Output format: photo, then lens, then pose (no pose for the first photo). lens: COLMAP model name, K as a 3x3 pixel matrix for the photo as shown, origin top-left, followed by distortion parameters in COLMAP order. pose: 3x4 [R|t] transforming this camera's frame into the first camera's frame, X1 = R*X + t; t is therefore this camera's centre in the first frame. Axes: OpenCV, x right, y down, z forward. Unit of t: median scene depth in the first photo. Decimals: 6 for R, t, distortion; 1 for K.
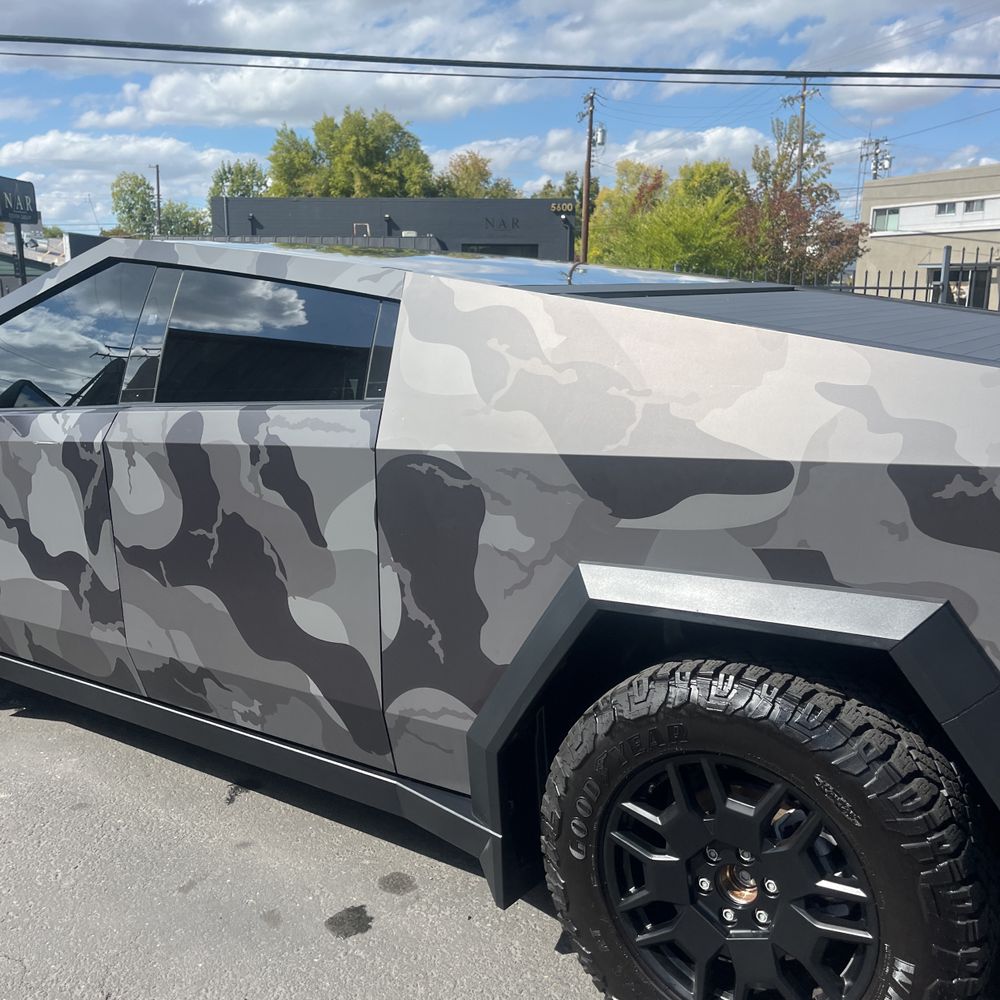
lens RADIAL K [[1024.8, 0, 497.7], [0, 1024.8, 502.1], [0, 0, 1]] dist [0.033021, 0.000000]
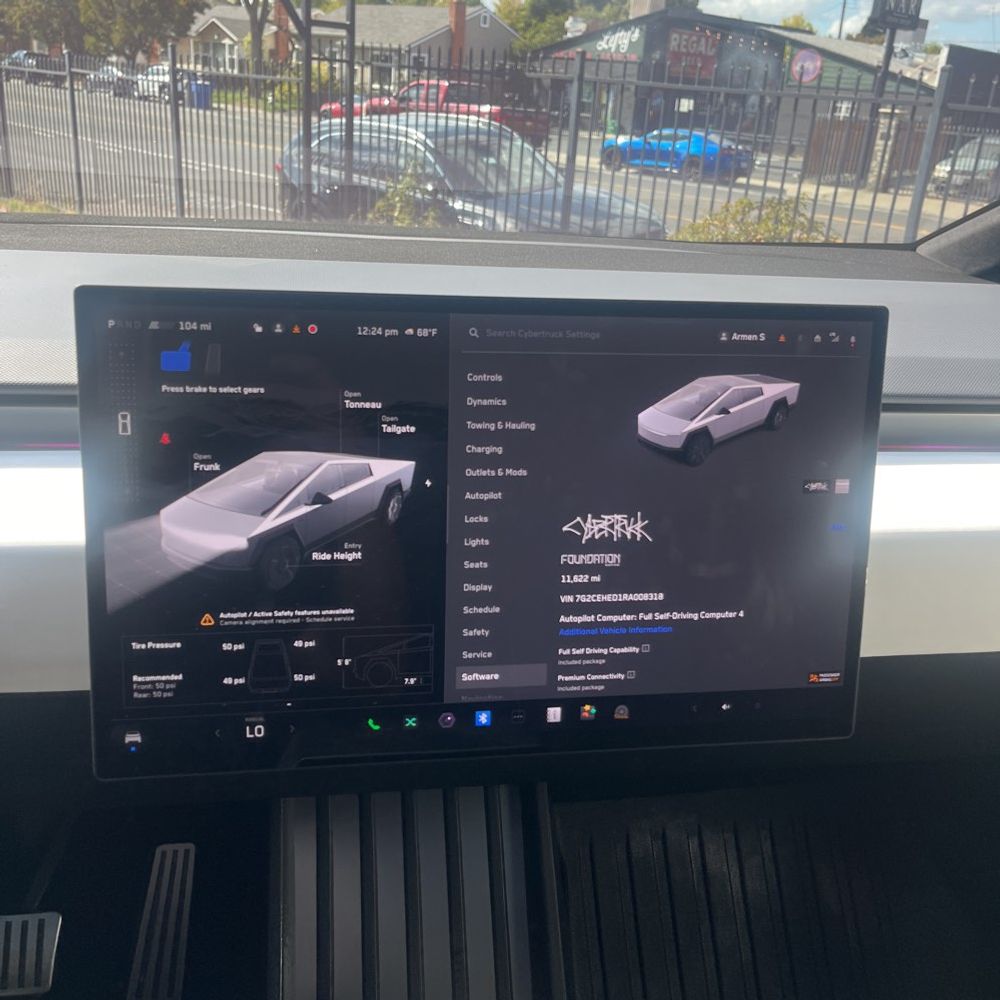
lens RADIAL K [[1012.9, 0, 489.6], [0, 1012.9, 502.2], [0, 0, 1]] dist [0.013548, 0.000000]
pose [[0.705278, 0.317092, -0.634063, -0.196265], [-0.214293, 0.947909, 0.235683, -0.122269], [0.675767, -0.030347, 0.736490, 0.801427]]
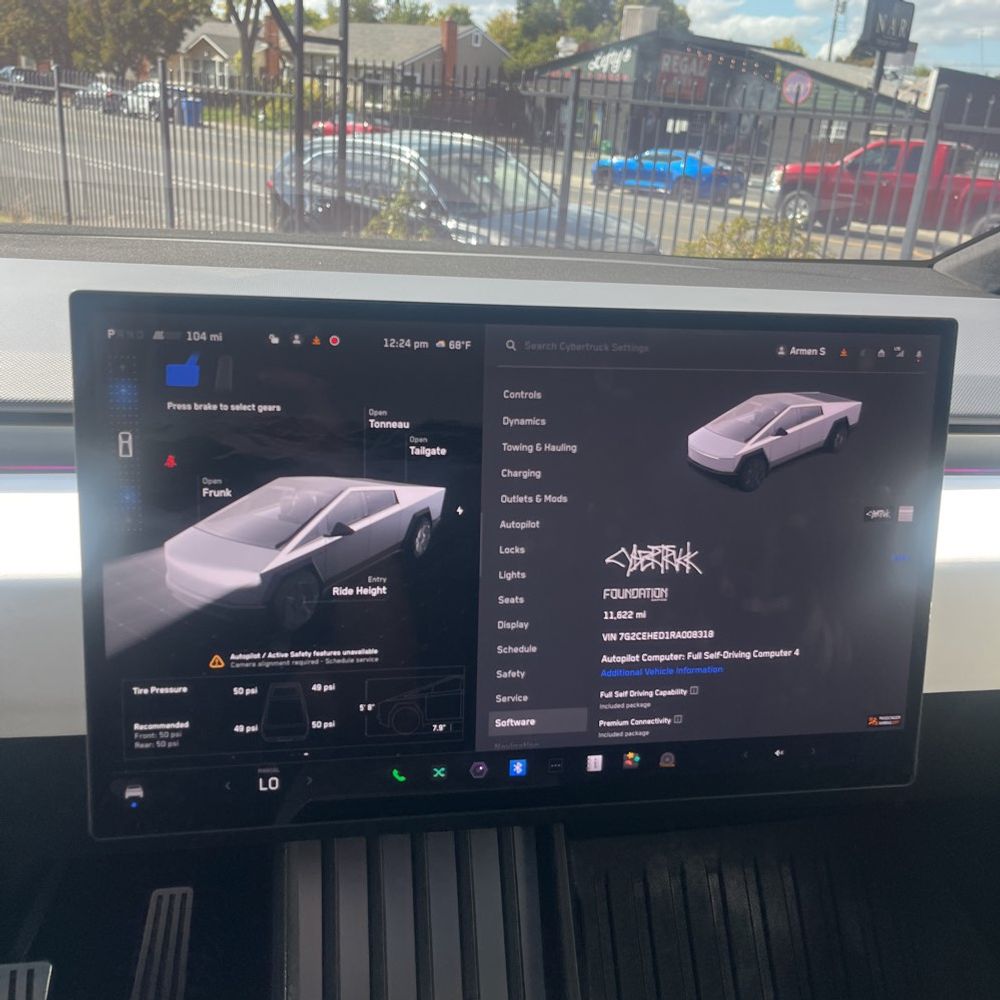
lens RADIAL K [[1012.9, 0, 495.8], [0, 1012.9, 522.9], [0, 0, 1]] dist [0.013548, 0.000000]
pose [[0.714550, 0.317822, -0.623224, -0.206197], [-0.218315, 0.947663, 0.232968, -0.119799], [0.664648, -0.030409, 0.746537, 0.805663]]
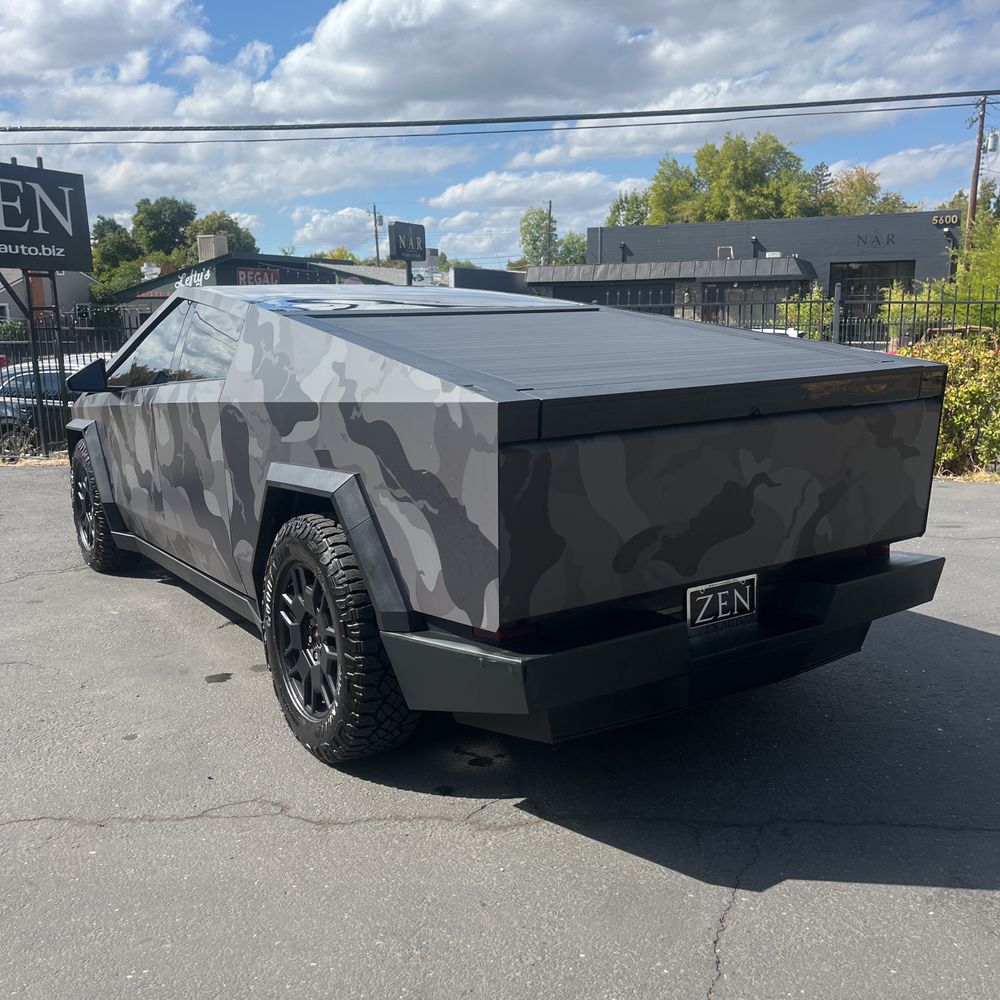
lens RADIAL K [[1024.8, 0, 496.9], [0, 1024.8, 497.9], [0, 0, 1]] dist [0.033021, 0.000000]
pose [[0.927843, 0.051959, -0.369334, 0.503935], [-0.061145, 0.998042, -0.013202, 0.054513], [0.367925, 0.034832, 0.929203, -0.244200]]
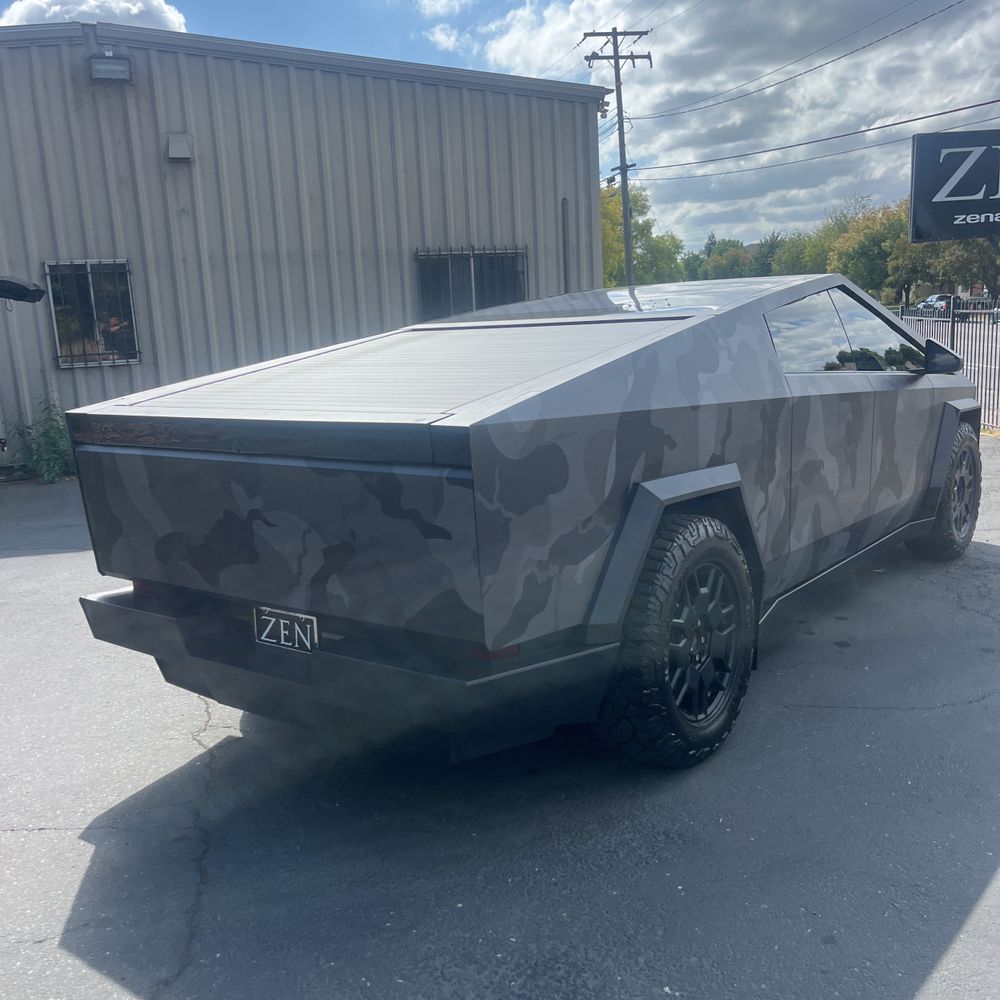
lens RADIAL K [[1024.8, 0, 500.0], [0, 1024.8, 504.6], [0, 0, 1]] dist [0.033021, 0.000000]
pose [[-0.030533, 0.192005, -0.980919, 1.101688], [-0.161994, 0.967451, 0.194411, -0.151373], [0.986319, 0.164839, 0.001565, 0.640042]]
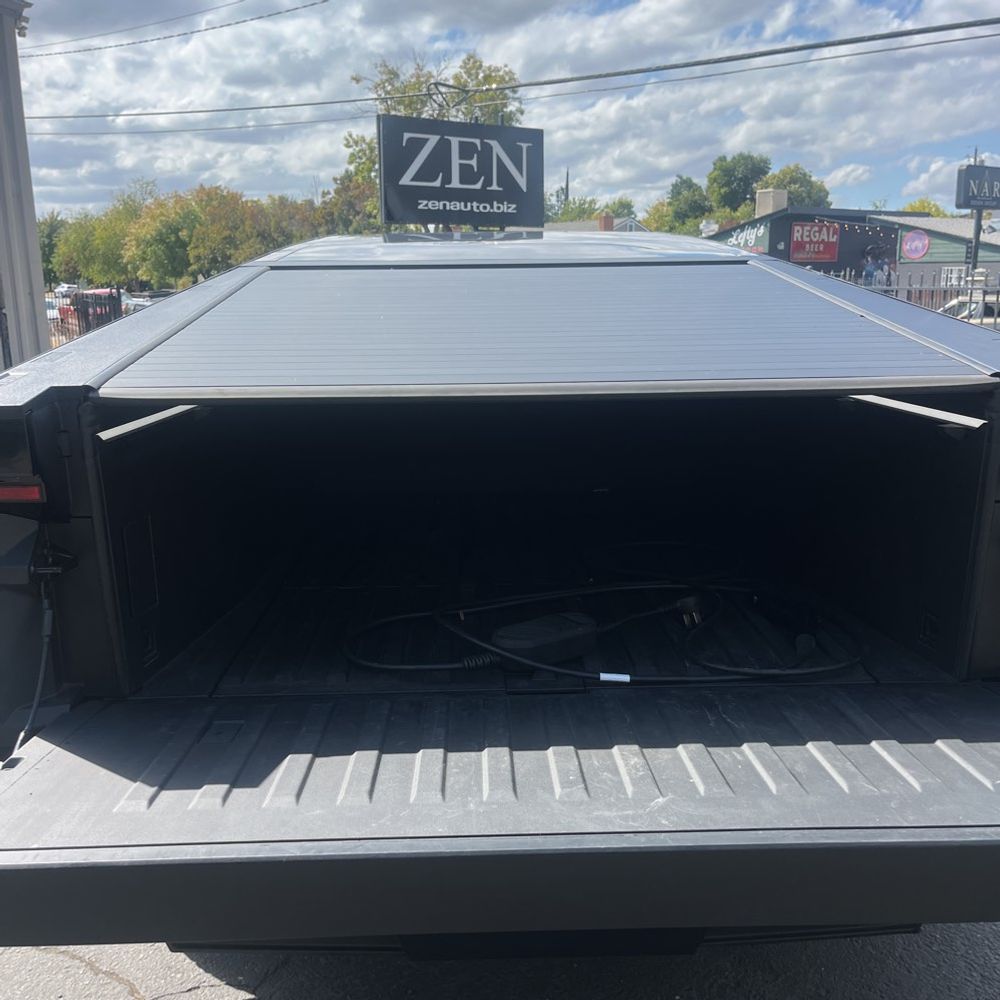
lens RADIAL K [[1024.8, 0, 499.3], [0, 1024.8, 499.0], [0, 0, 1]] dist [0.033021, 0.000000]
pose [[0.596190, 0.167894, -0.785092, 0.679819], [-0.161078, 0.983020, 0.087900, -0.037094], [0.786519, 0.074056, 0.613110, 0.224349]]
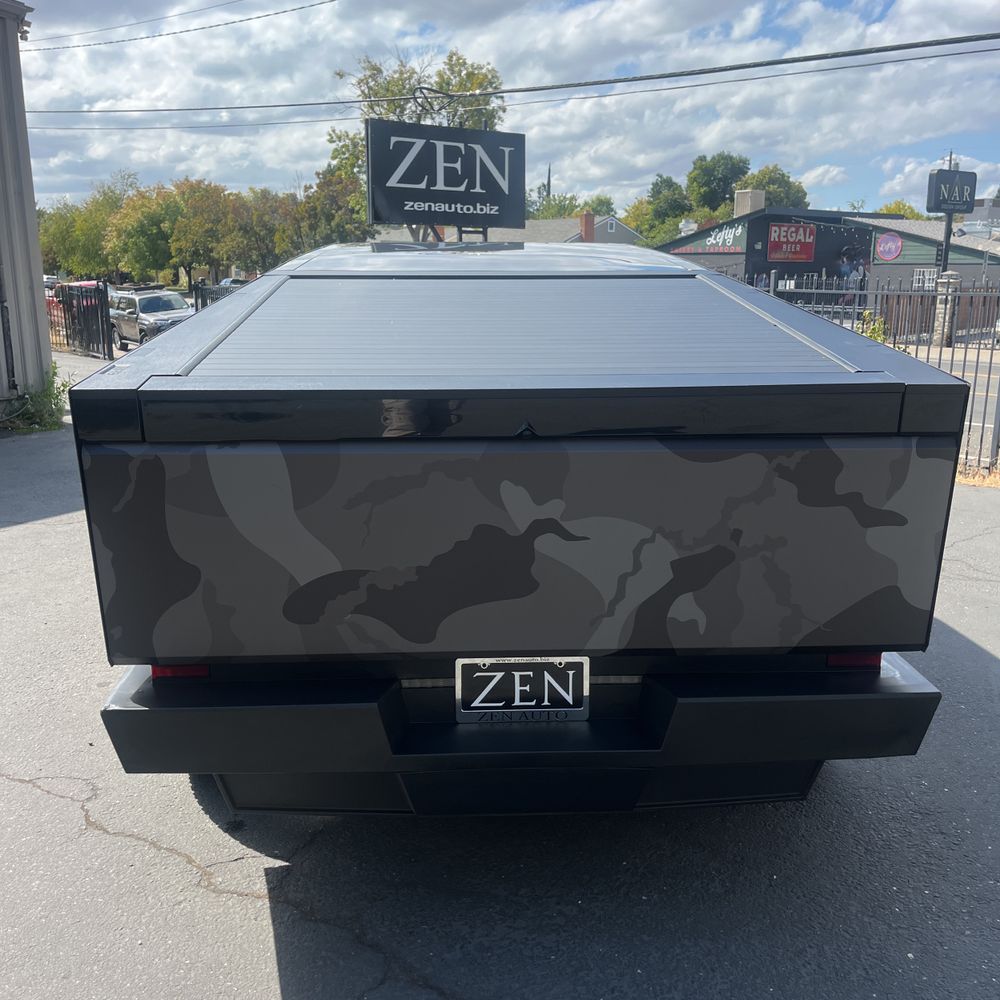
lens RADIAL K [[1024.8, 0, 496.5], [0, 1024.8, 500.7], [0, 0, 1]] dist [0.033021, 0.000000]
pose [[0.608457, 0.176831, -0.773635, 0.776412], [-0.169636, 0.981307, 0.090882, -0.032138], [0.775244, 0.075939, 0.627080, 0.146478]]
